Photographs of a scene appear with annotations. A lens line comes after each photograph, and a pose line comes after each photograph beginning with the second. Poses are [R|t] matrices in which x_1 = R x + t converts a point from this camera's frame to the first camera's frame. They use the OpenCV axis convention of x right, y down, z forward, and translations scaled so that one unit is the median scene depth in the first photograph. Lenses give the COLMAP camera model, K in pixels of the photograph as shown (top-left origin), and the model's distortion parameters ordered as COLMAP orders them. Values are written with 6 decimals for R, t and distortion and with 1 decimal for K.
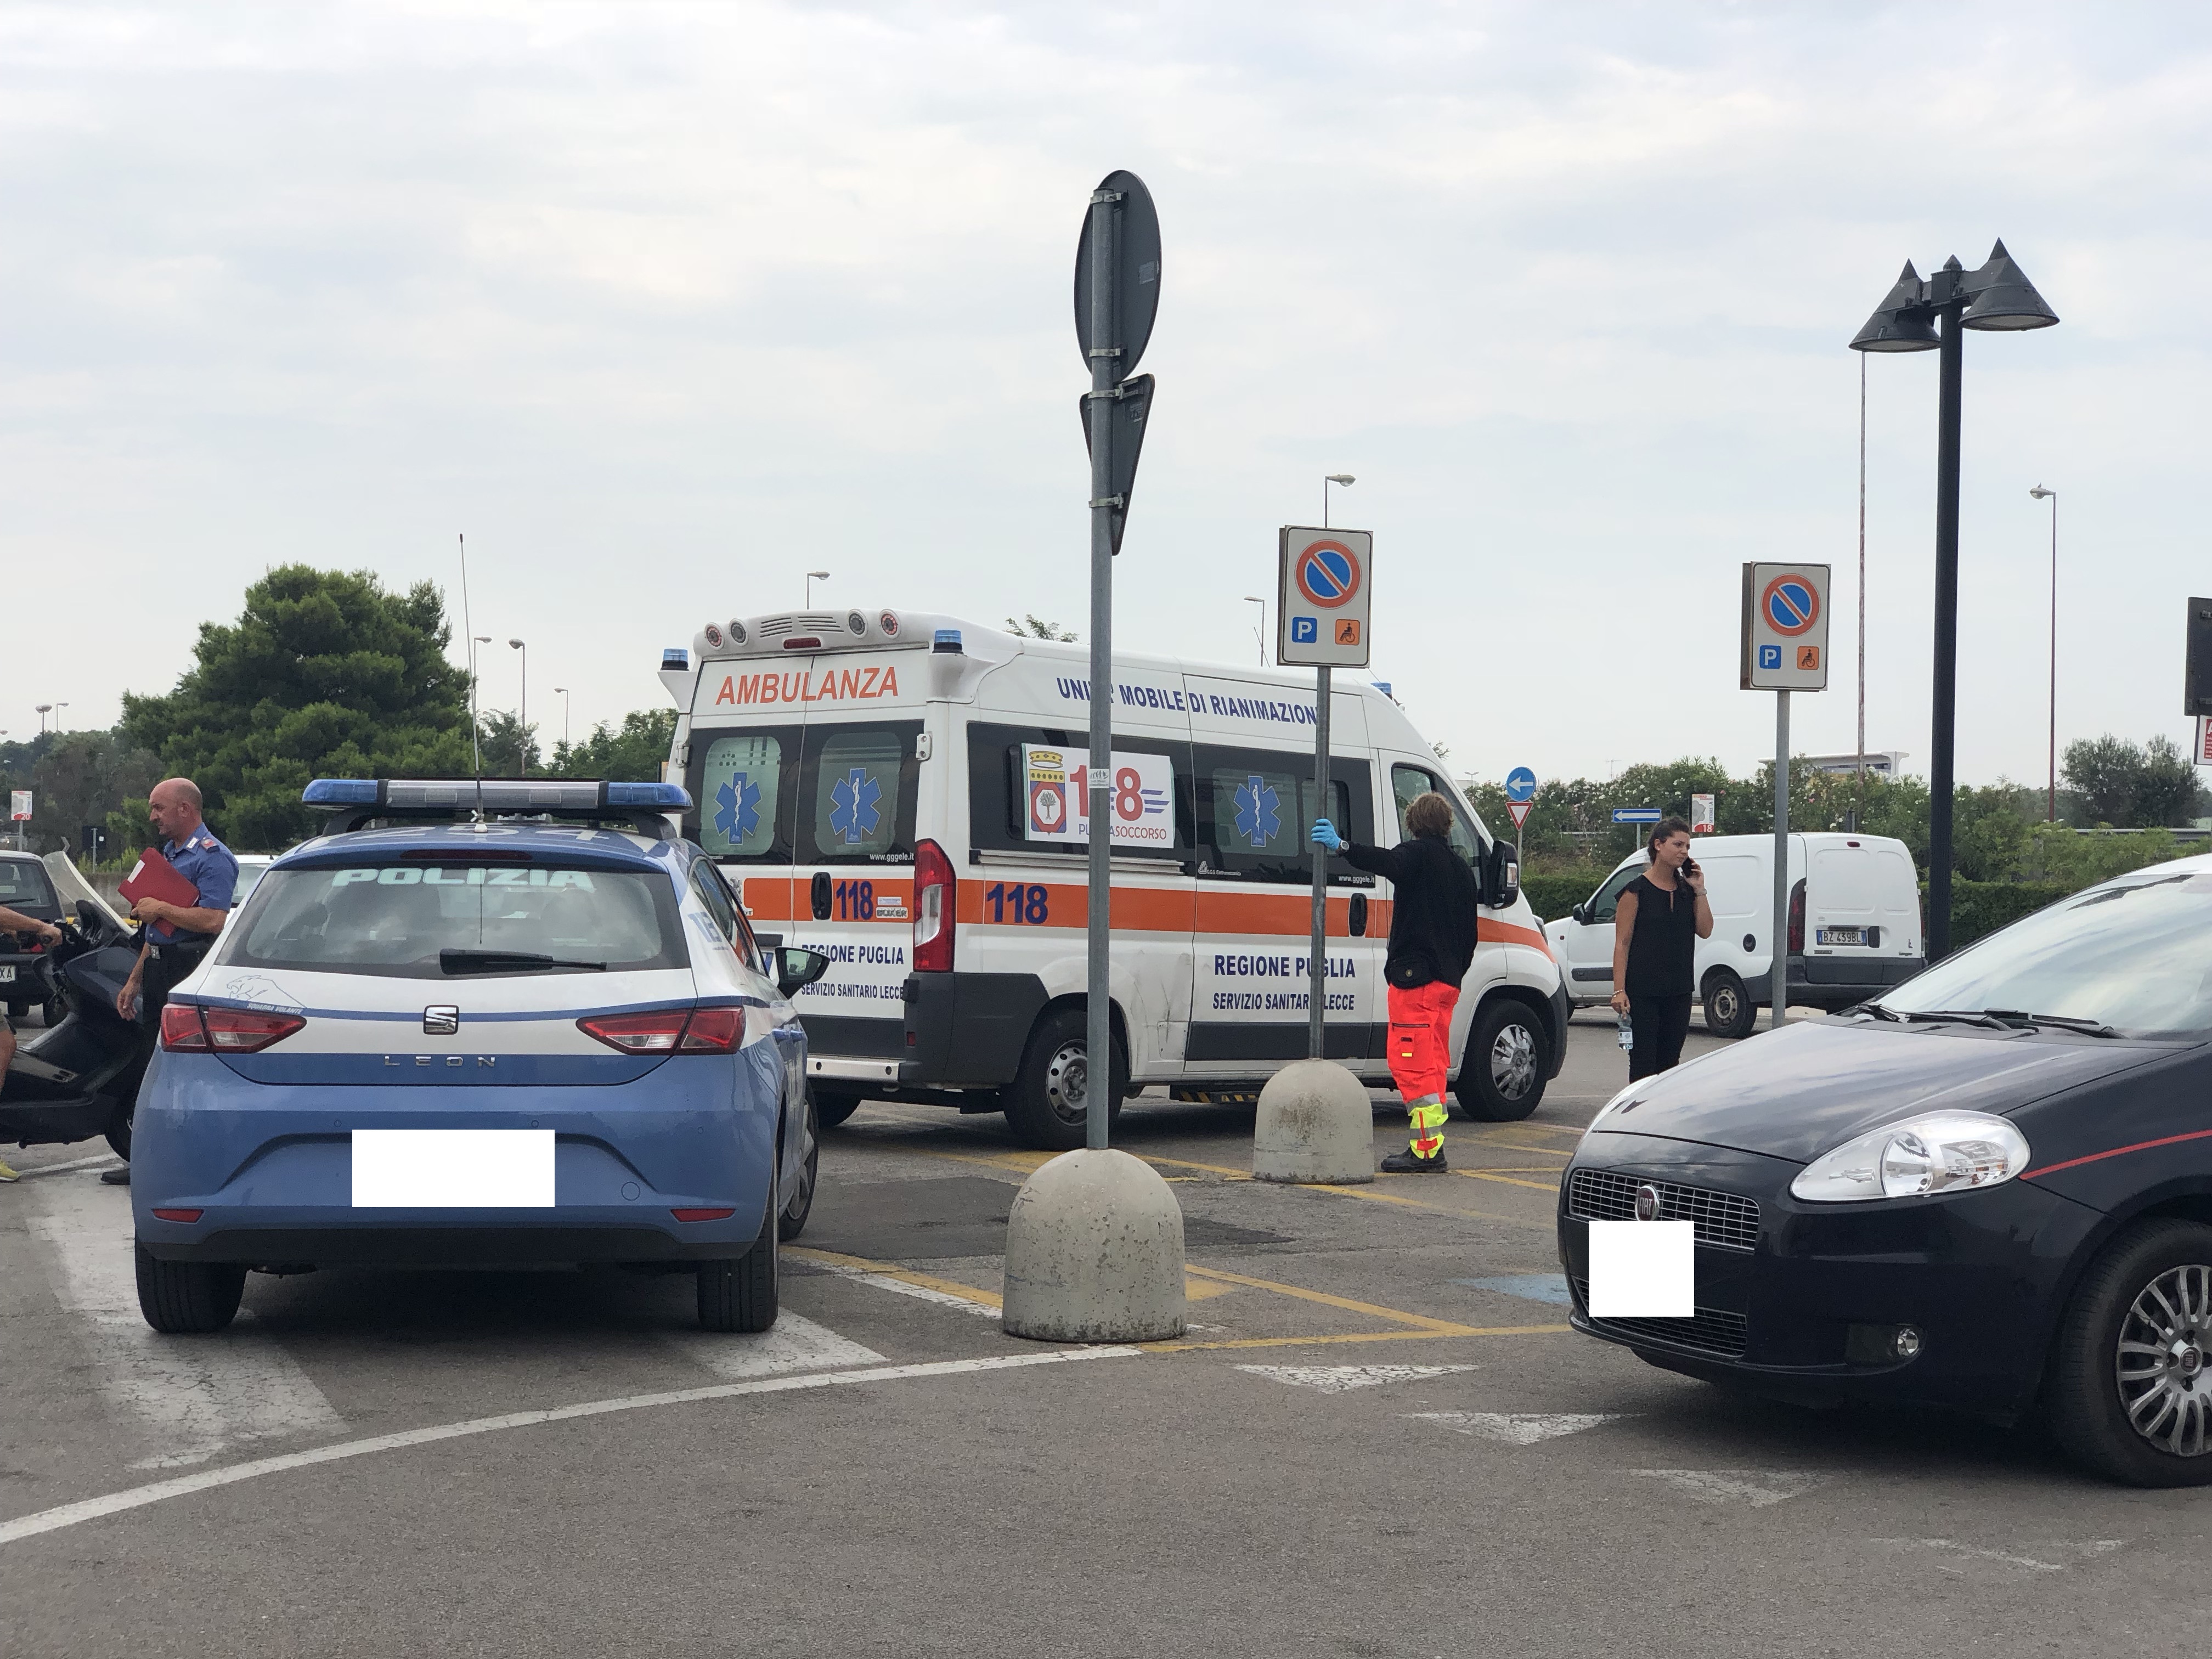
lens RADIAL K [[3323.9, 0, 1103.5], [0, 3323.9, 835.0], [0, 0, 1]] dist [0.058444, 0.000000]
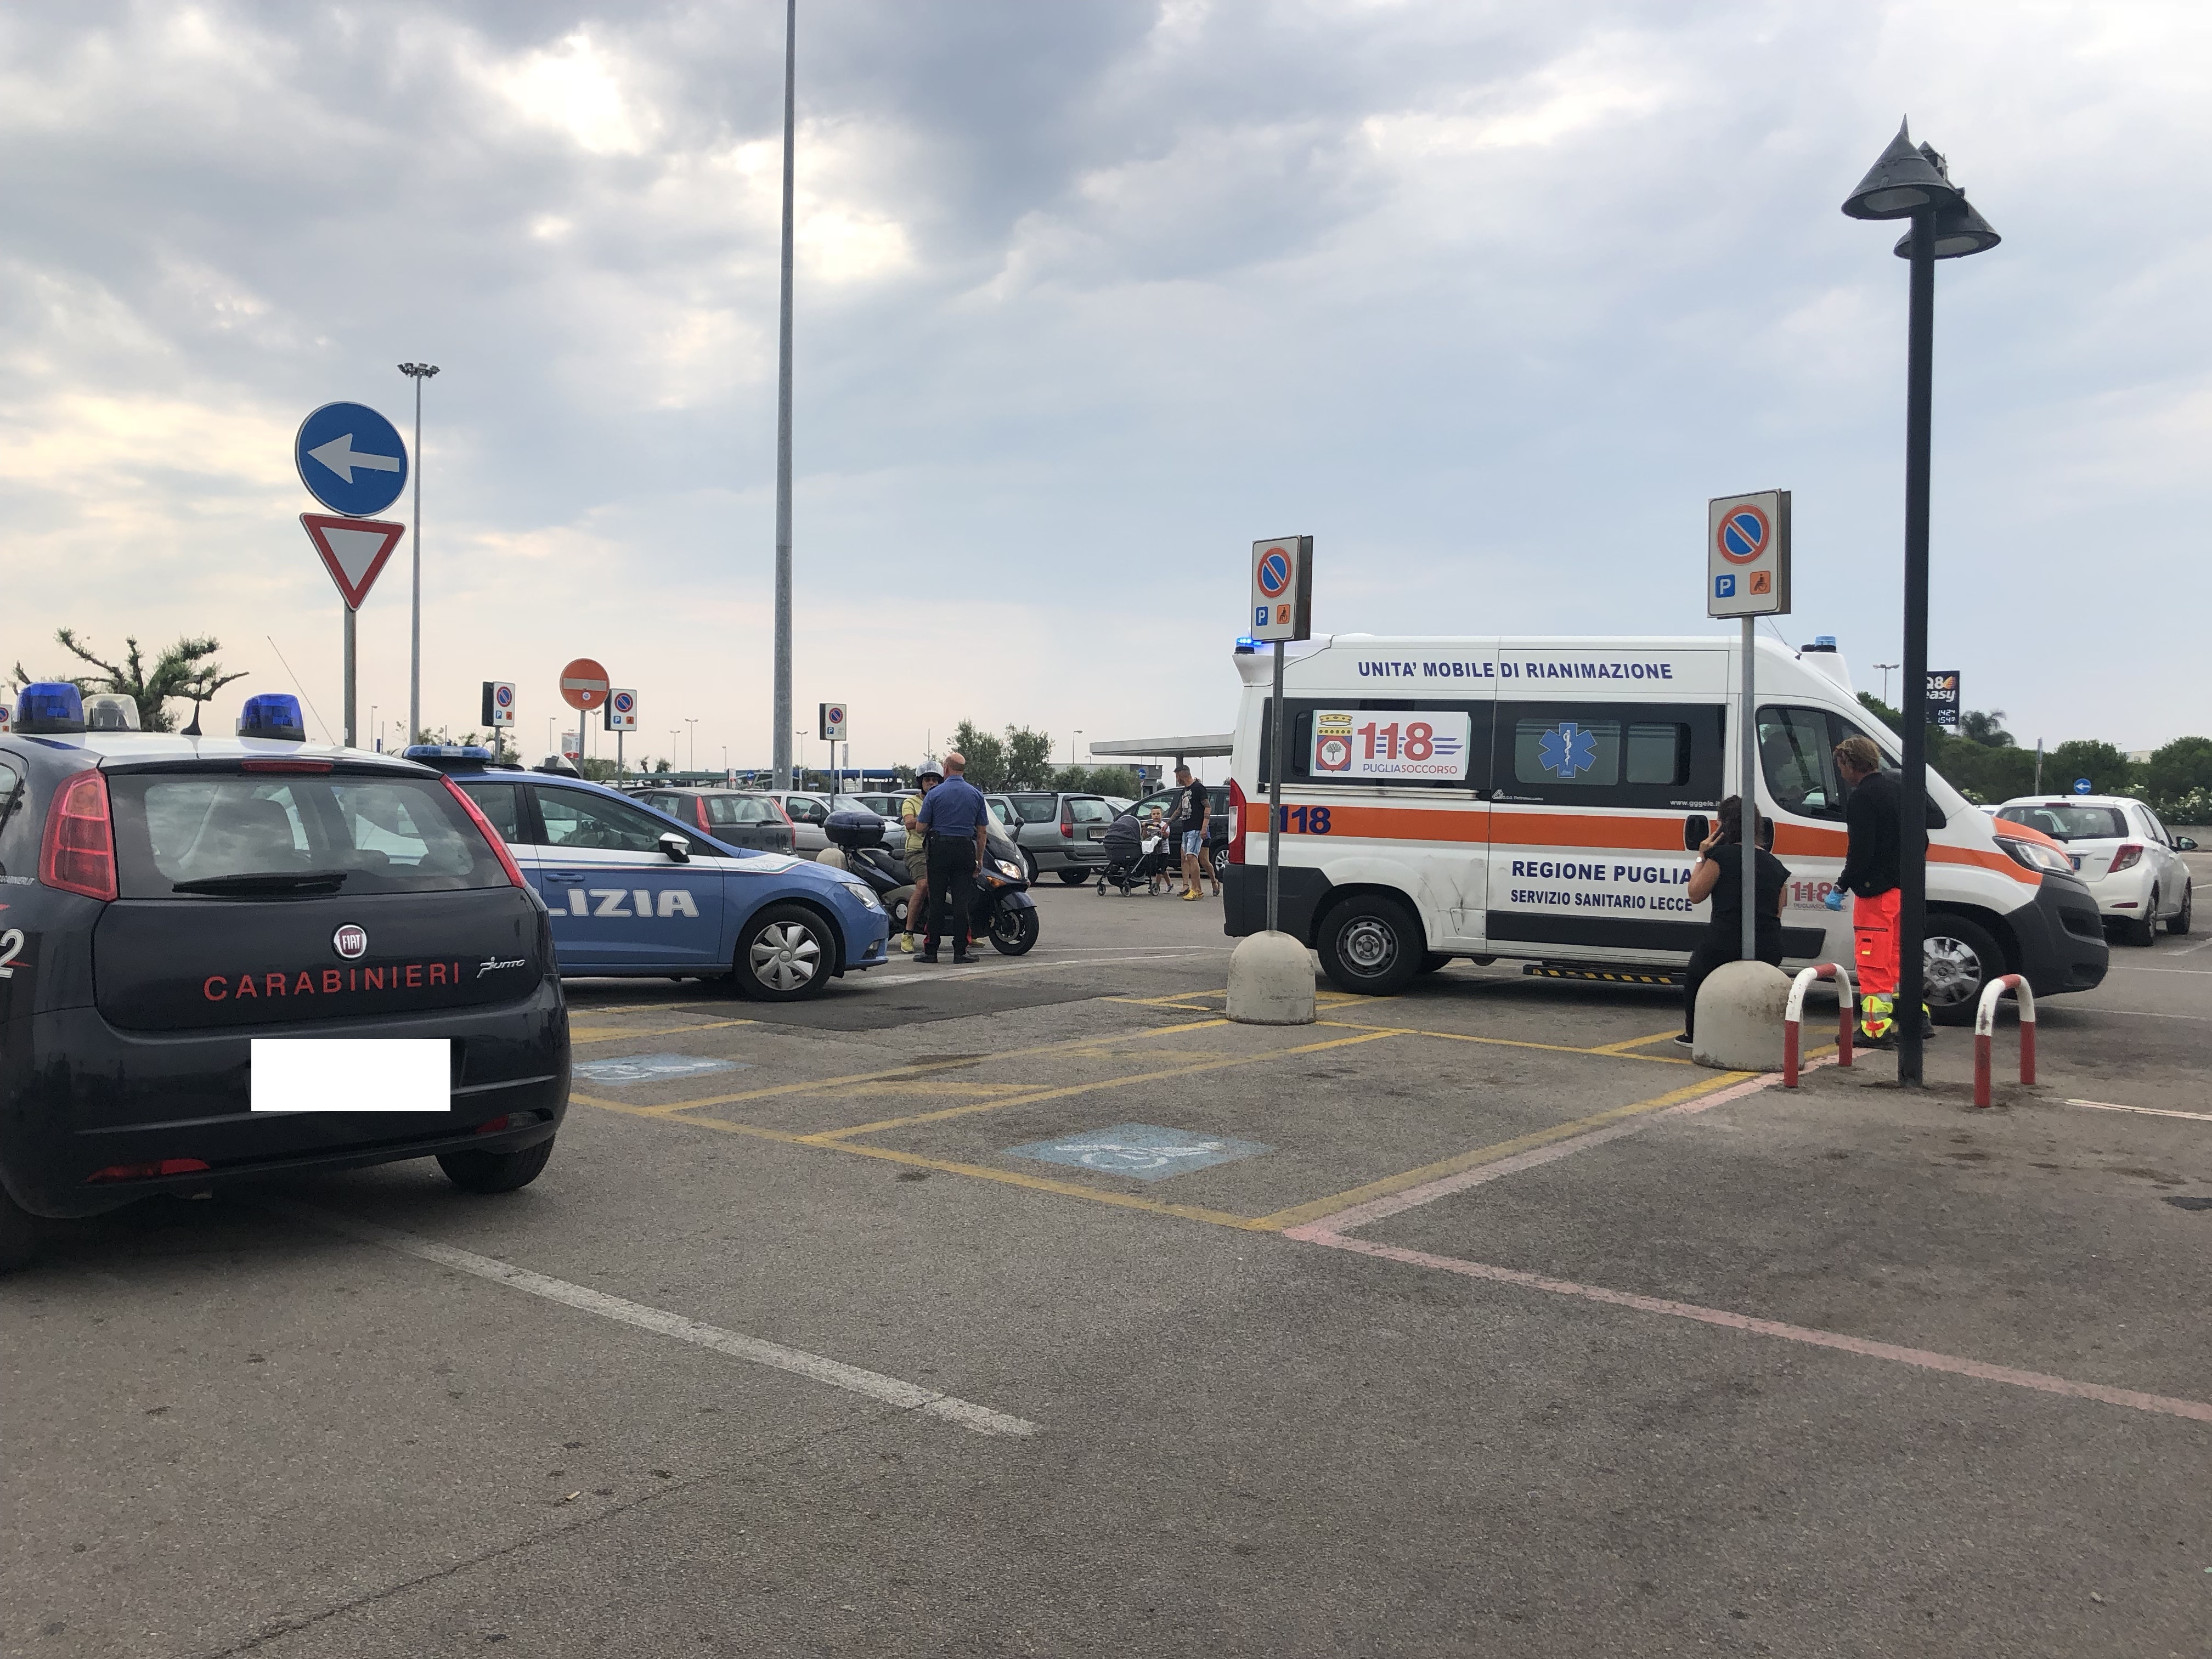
lens RADIAL K [[1833.8, 0, 1101.2], [0, 1833.8, 821.8], [0, 0, 1]] dist [0.019406, 0.013005]
pose [[0.361127, -0.001779, -0.932515, 0.663491], [0.004946, 0.999988, 0.000007, 0.020154], [0.932504, -0.004615, 0.361131, 0.595424]]
